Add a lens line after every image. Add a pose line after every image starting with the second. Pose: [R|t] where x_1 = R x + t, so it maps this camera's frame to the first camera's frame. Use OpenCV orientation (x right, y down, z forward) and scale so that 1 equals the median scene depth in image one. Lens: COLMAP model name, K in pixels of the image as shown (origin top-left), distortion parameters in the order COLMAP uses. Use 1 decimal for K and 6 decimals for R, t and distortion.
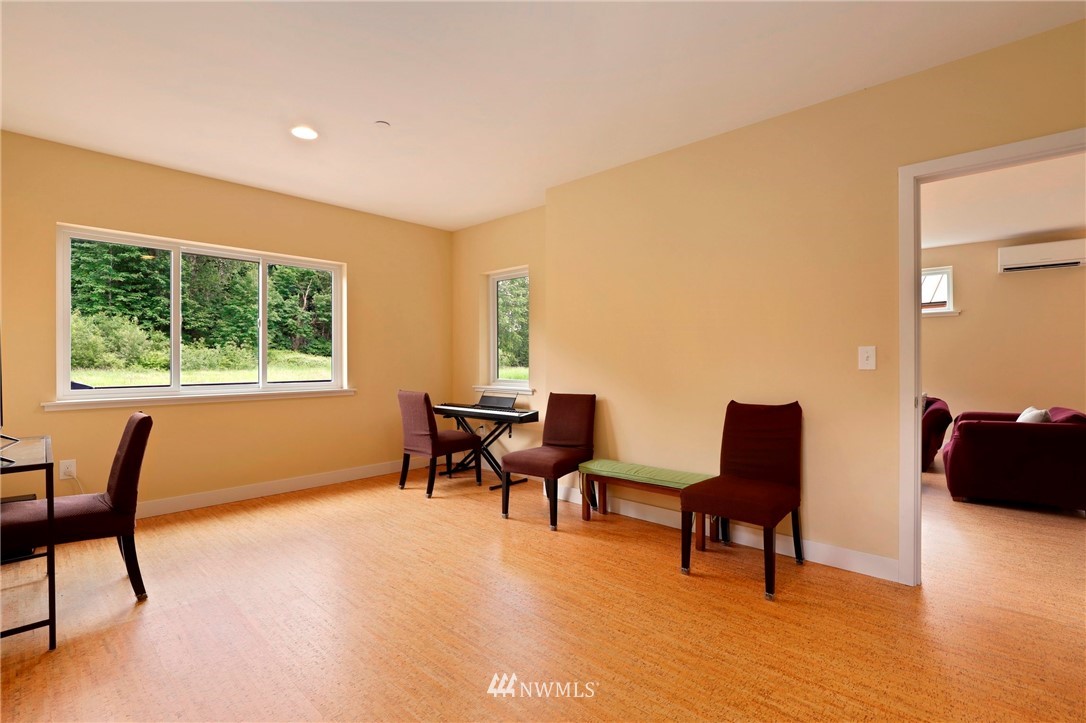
lens RADIAL K [[497.7, 0, 567.6], [0, 497.7, 359.8], [0, 0, 1]] dist [-0.020331, 0.005505]
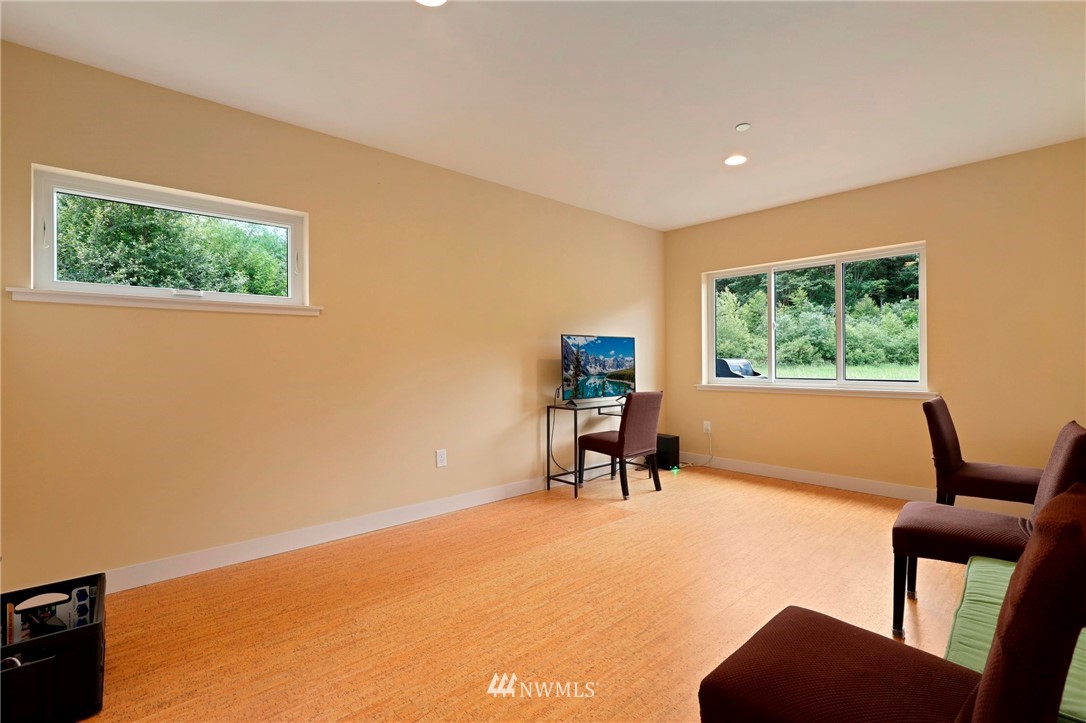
lens RADIAL K [[497.7, 0, 546.5], [0, 497.7, 357.9], [0, 0, 1]] dist [-0.020331, 0.005505]
pose [[-0.101191, -0.001806, -0.994865, 0.603661], [0.006584, 0.999975, -0.002485, -0.000306], [0.994845, -0.006802, -0.101176, 0.619582]]
